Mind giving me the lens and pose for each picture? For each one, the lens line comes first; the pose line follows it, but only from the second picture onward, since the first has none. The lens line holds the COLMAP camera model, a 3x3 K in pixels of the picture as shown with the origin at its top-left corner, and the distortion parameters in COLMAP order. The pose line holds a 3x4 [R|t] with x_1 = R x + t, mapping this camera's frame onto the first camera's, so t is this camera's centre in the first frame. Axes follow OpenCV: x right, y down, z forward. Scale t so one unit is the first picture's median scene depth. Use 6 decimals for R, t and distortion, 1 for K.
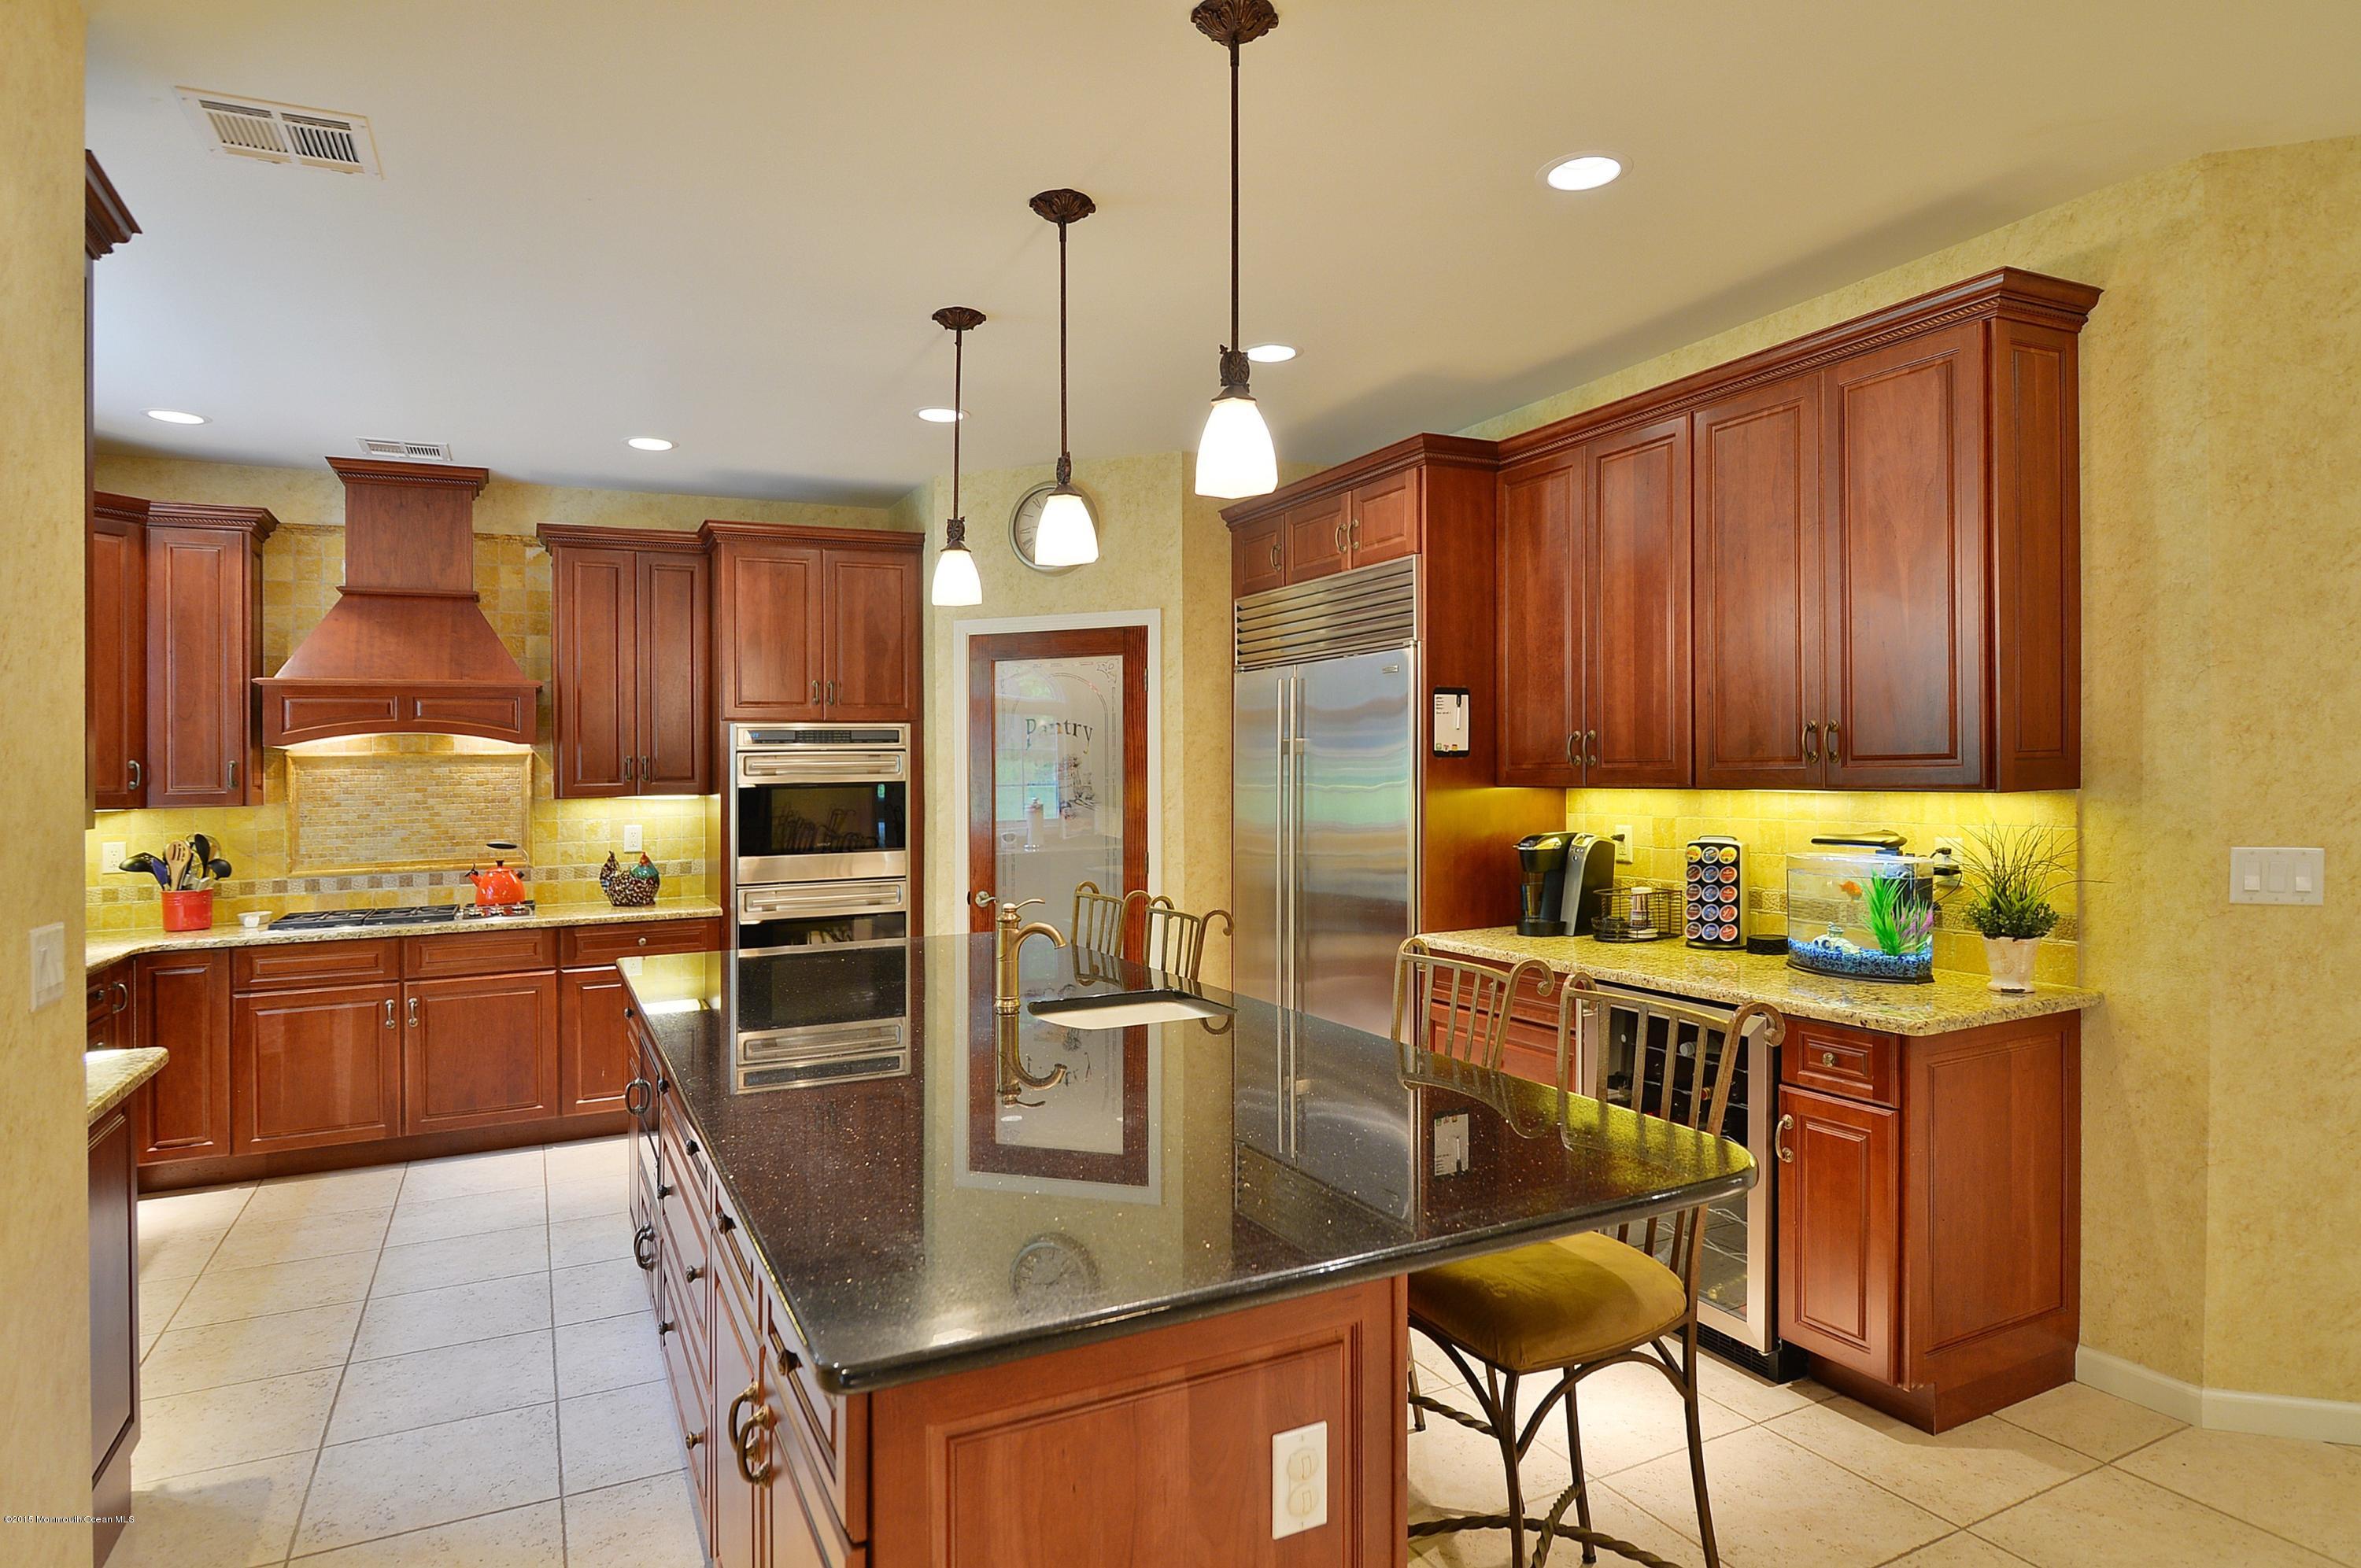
lens RADIAL K [[1326.4, 0, 1169.5], [0, 1326.4, 755.9], [0, 0, 1]] dist [-0.020576, 0.001412]
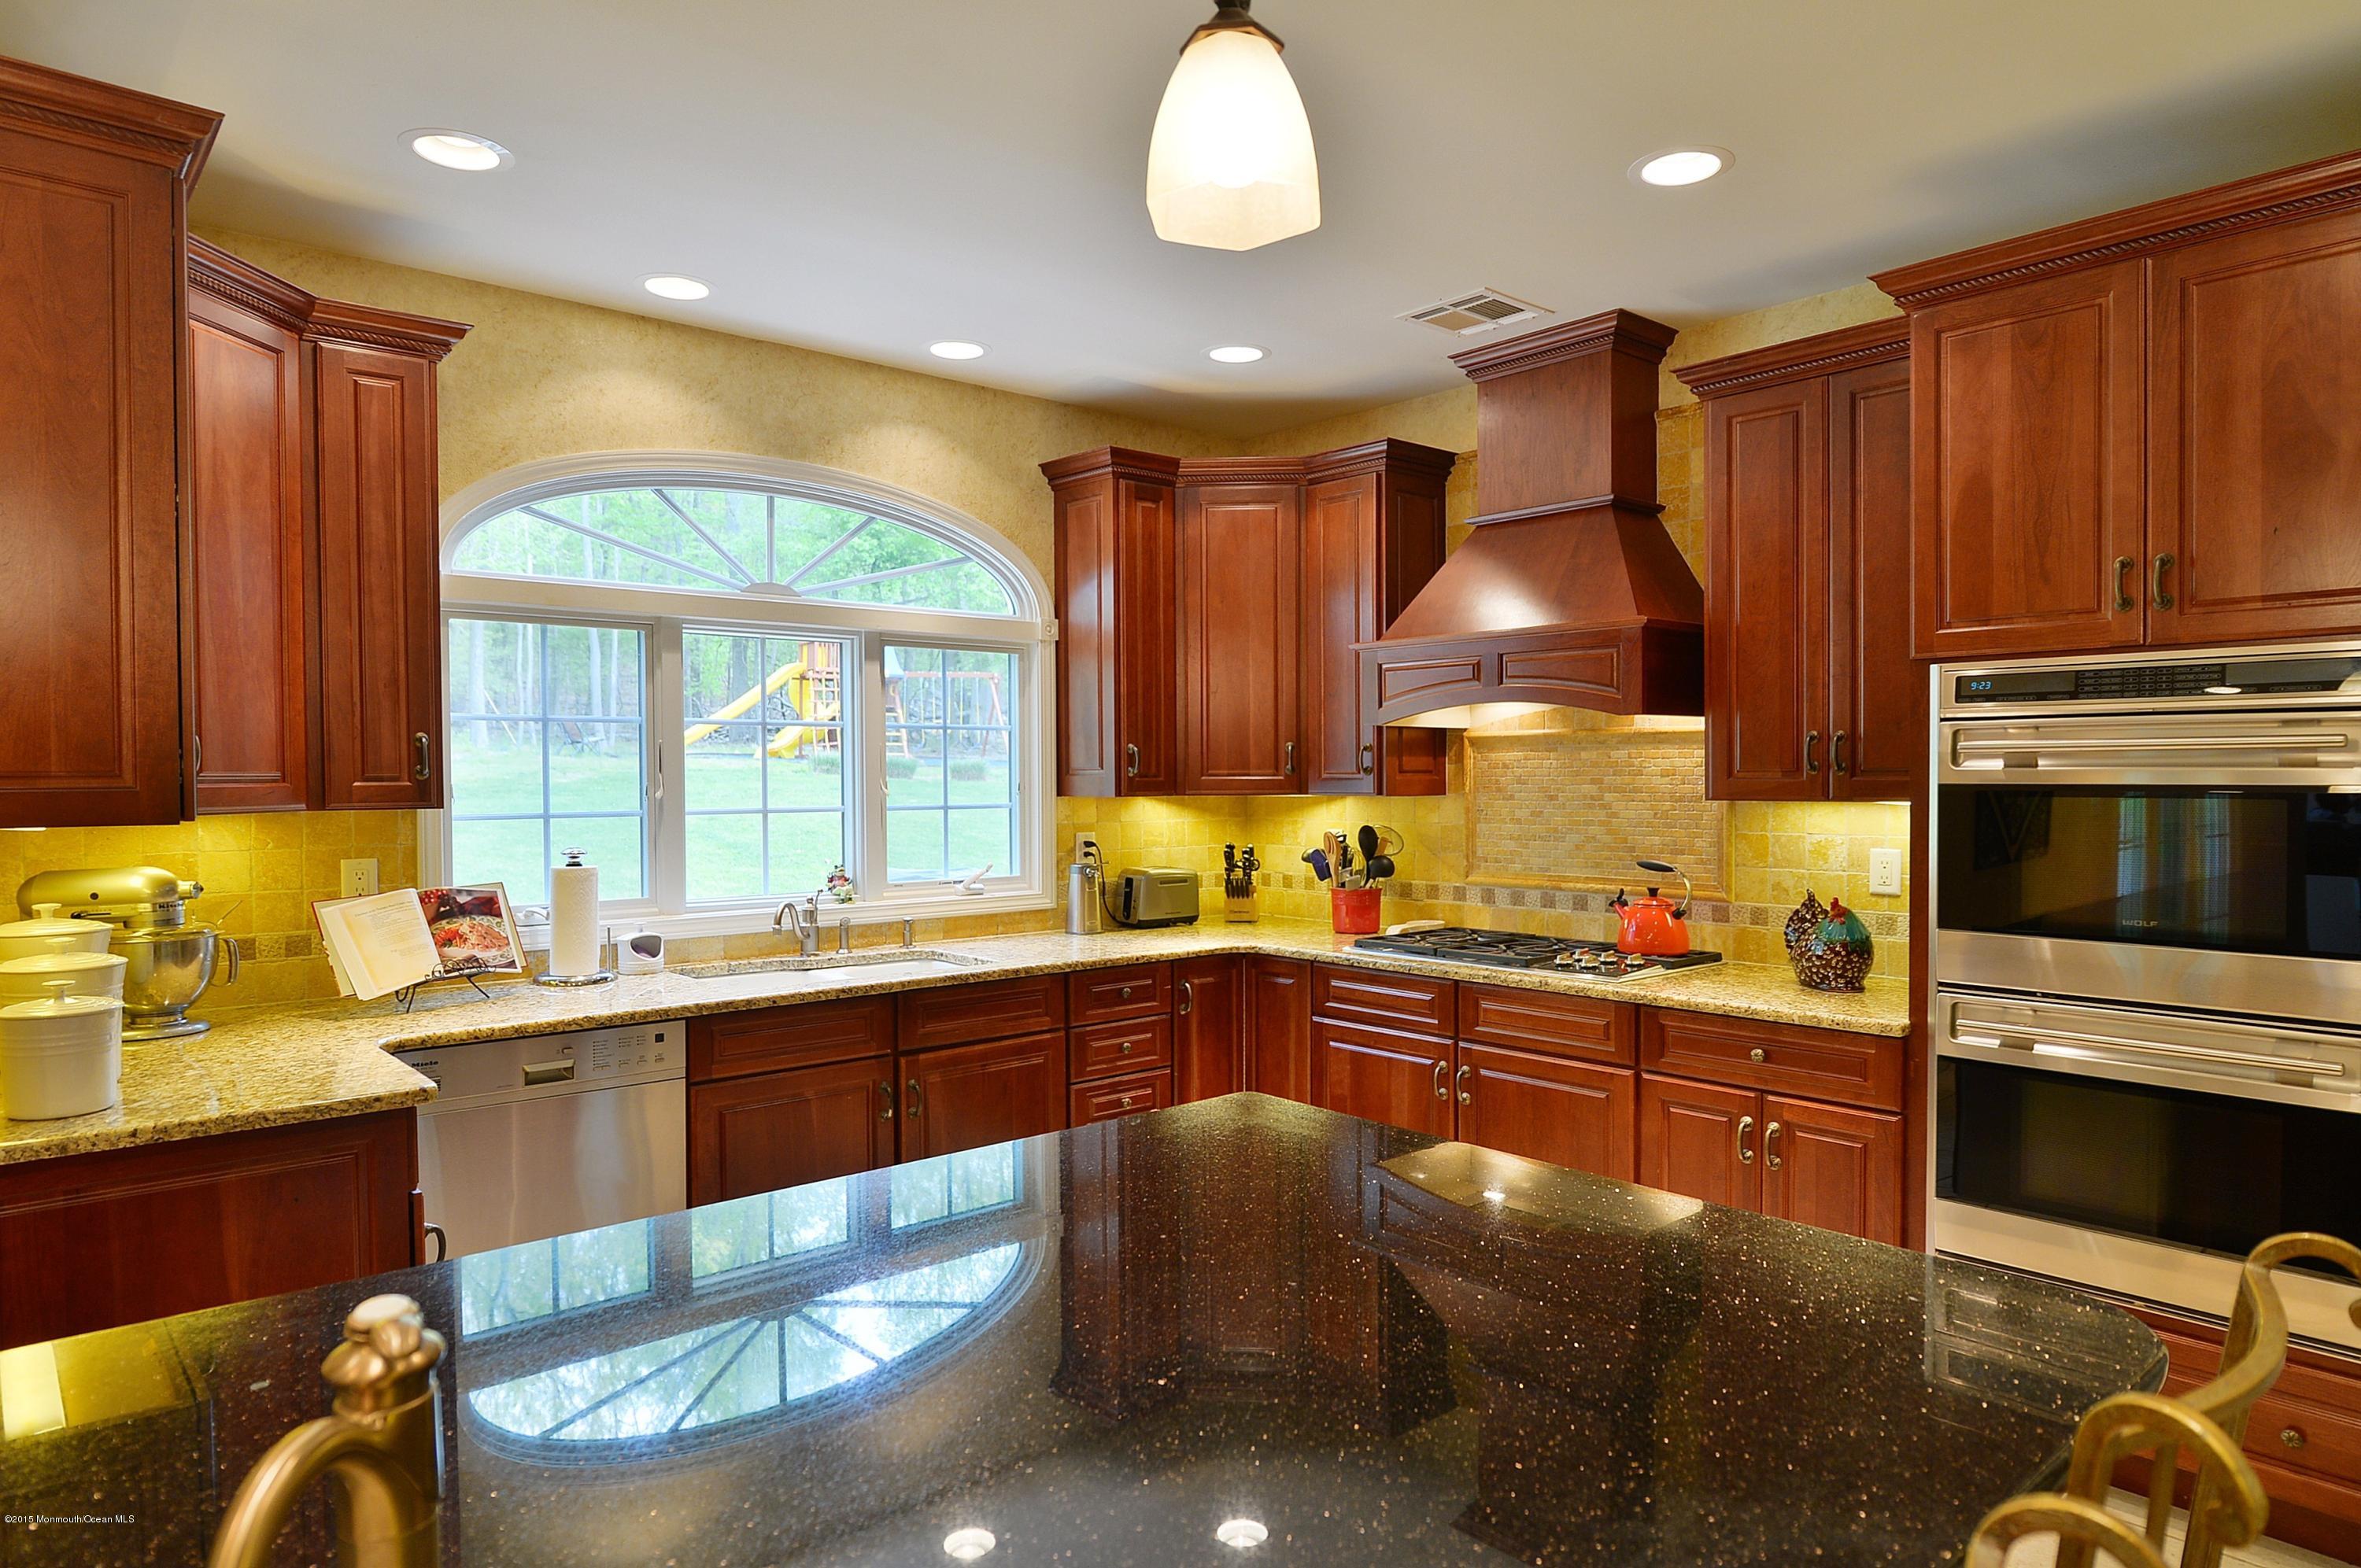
lens RADIAL K [[1326.4, 0, 1243.3], [0, 1326.4, 748.6], [0, 0, 1]] dist [-0.020576, 0.001412]
pose [[0.258971, -0.000028, -0.965885, 0.092393], [0.007924, 0.999966, 0.002095, 0.004922], [0.965853, -0.008196, 0.258963, 0.623937]]
